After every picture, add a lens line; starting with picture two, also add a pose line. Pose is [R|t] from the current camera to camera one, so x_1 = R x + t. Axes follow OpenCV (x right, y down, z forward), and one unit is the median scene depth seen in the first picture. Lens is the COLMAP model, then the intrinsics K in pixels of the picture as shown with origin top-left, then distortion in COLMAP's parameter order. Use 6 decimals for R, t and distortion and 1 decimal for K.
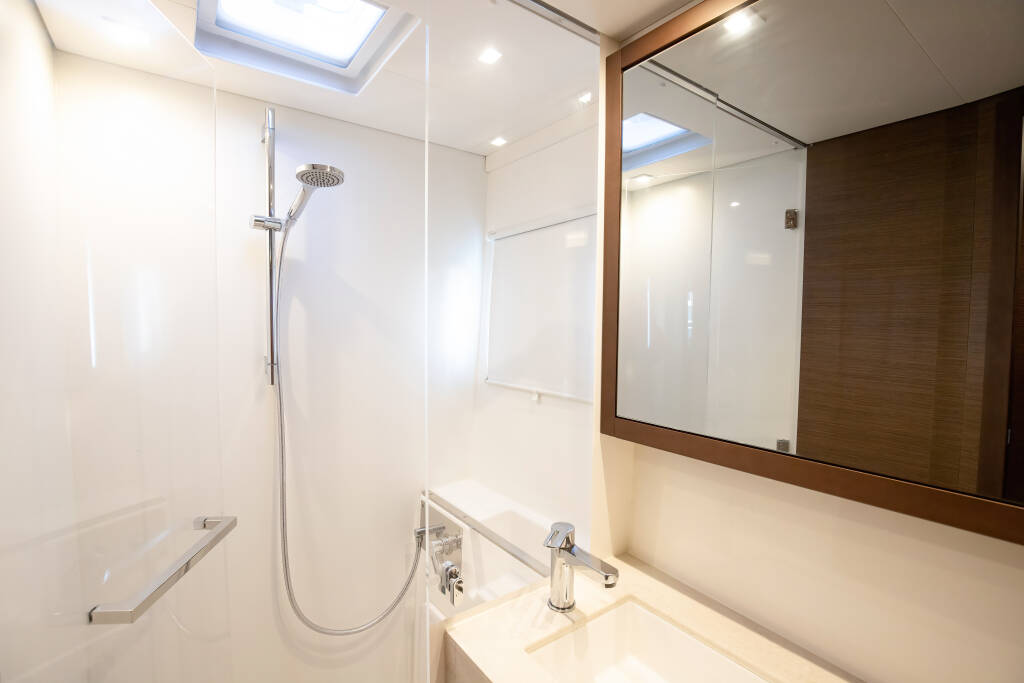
lens RADIAL K [[470.4, 0, 512.0], [0, 470.4, 341.5], [0, 0, 1]] dist [-0.031274, 0.000015]
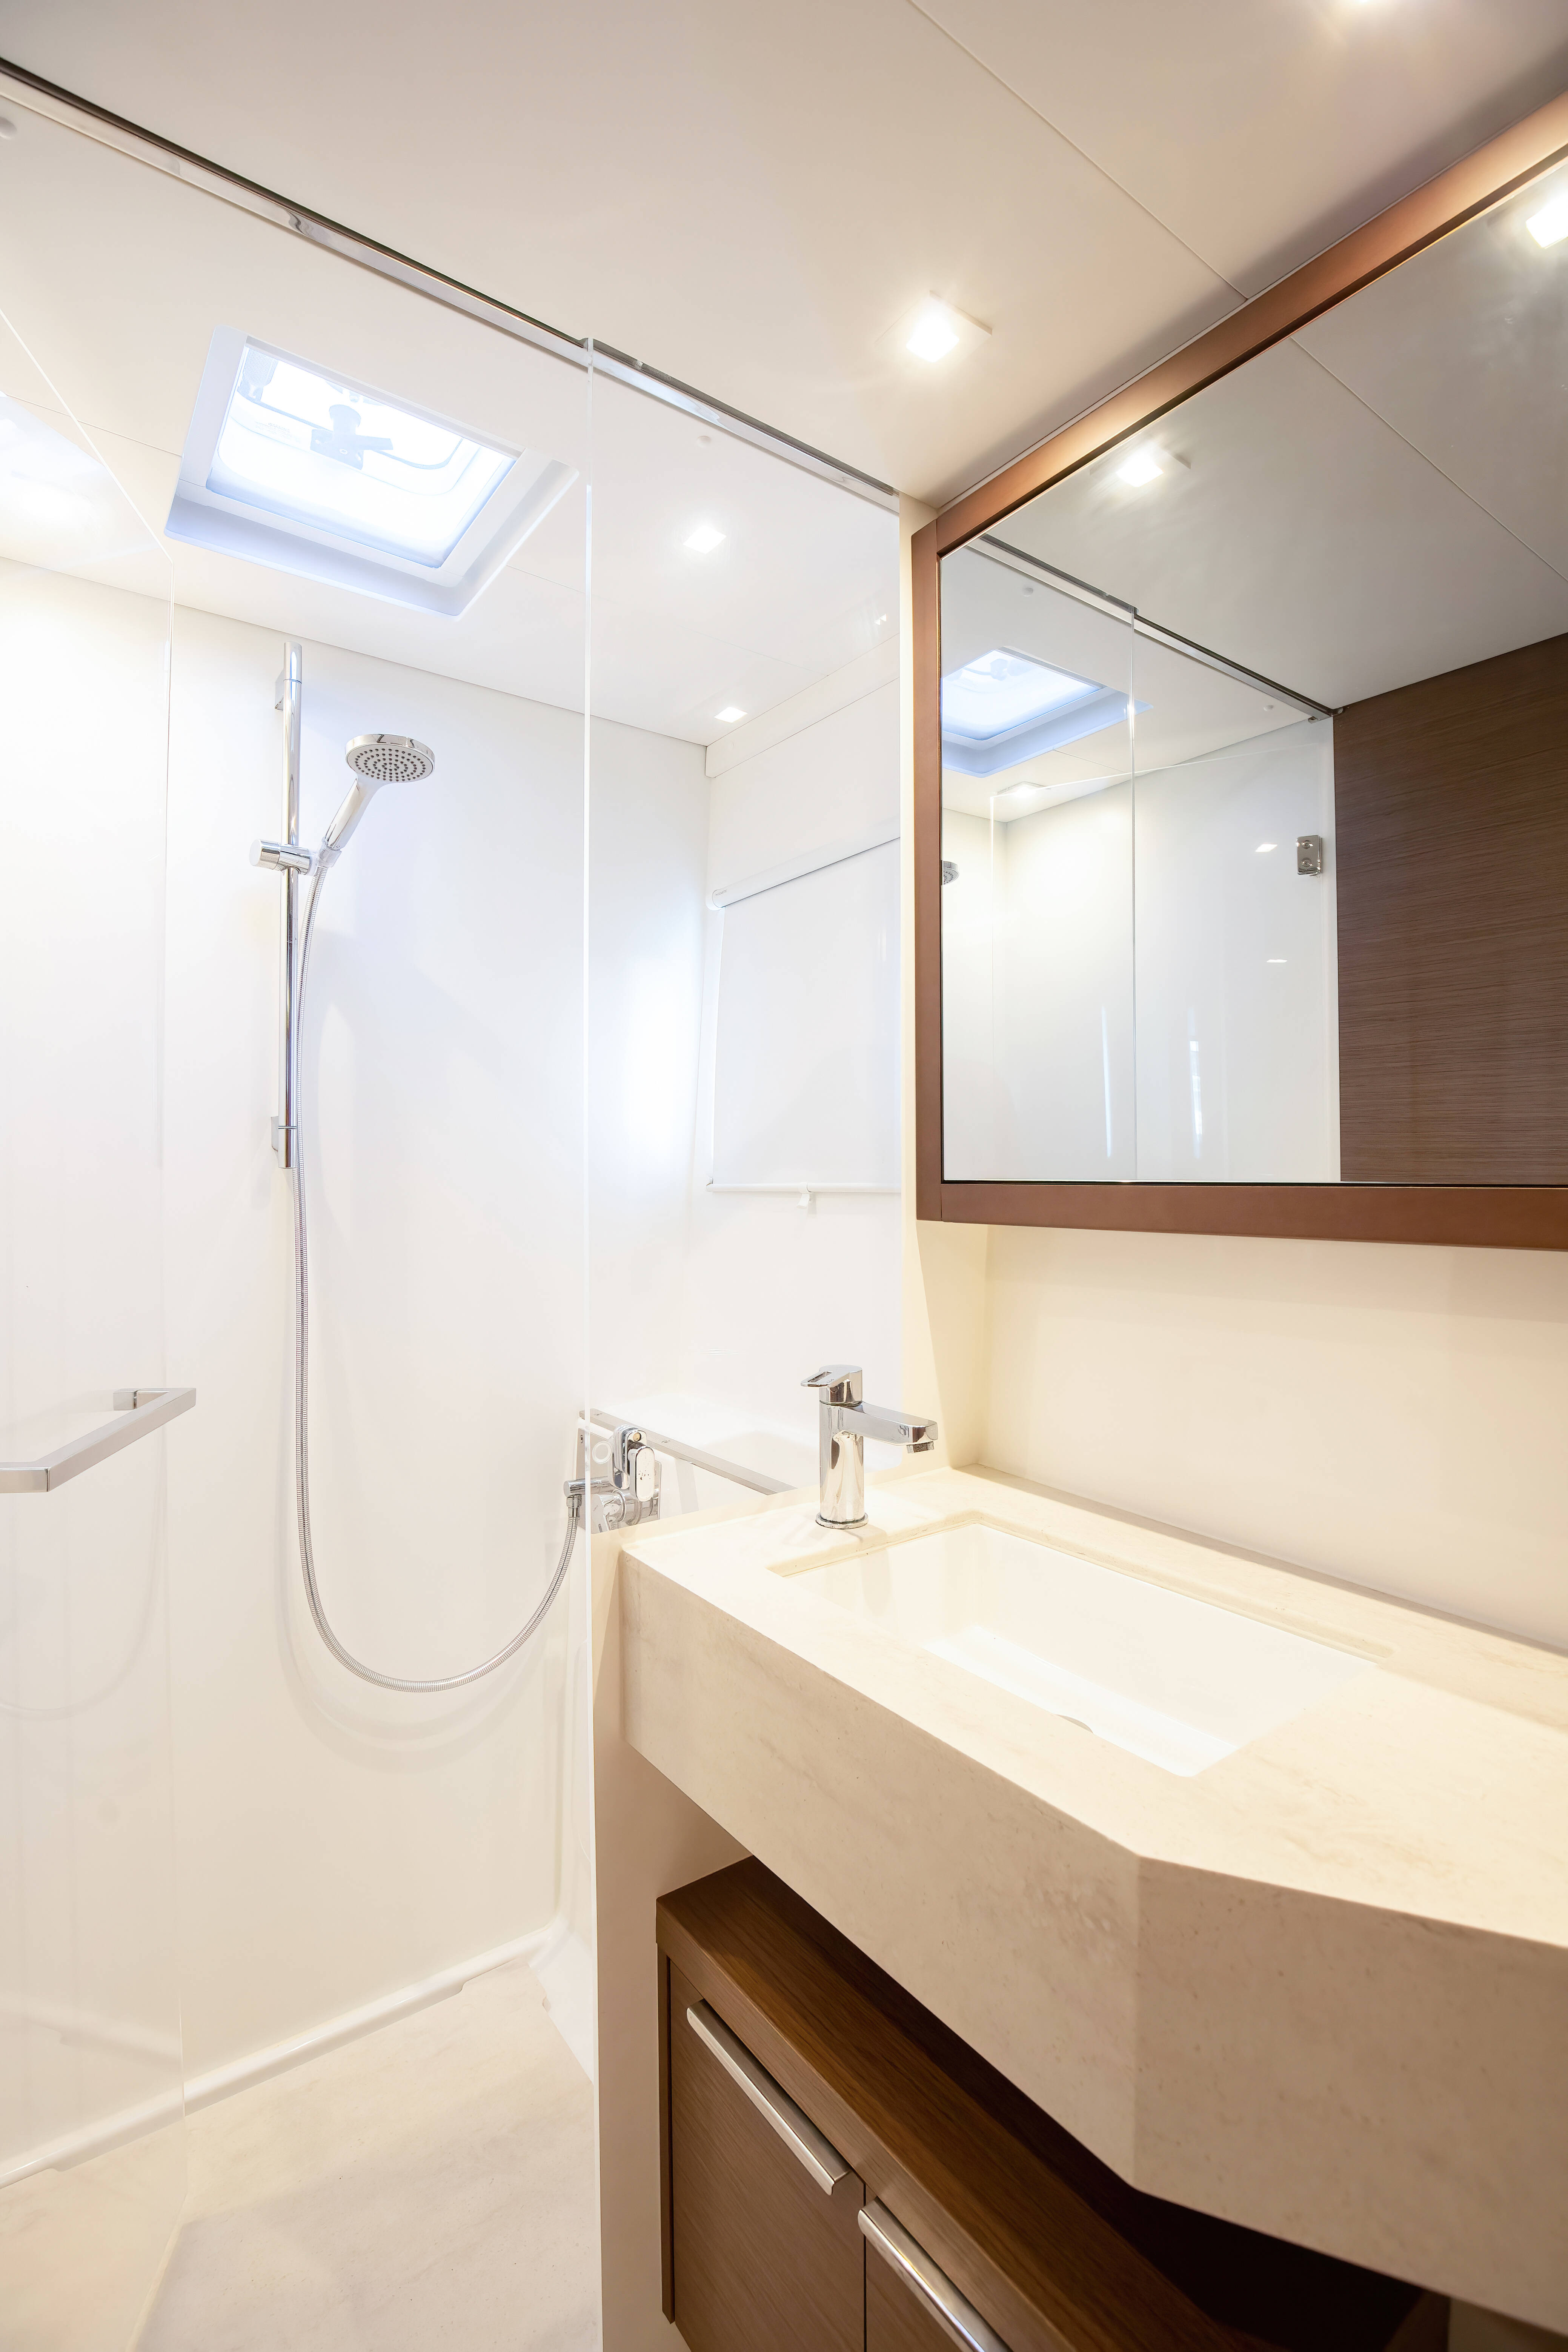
lens RADIAL K [[1080.4, 0, 788.2], [0, 1080.4, 1151.0], [0, 0, 1]] dist [-0.031274, 0.000015]
pose [[0.999932, -0.011587, 0.001215, 0.034988], [0.011642, 0.997676, -0.067129, 0.162344], [-0.000434, 0.067138, 0.997744, -0.177696]]
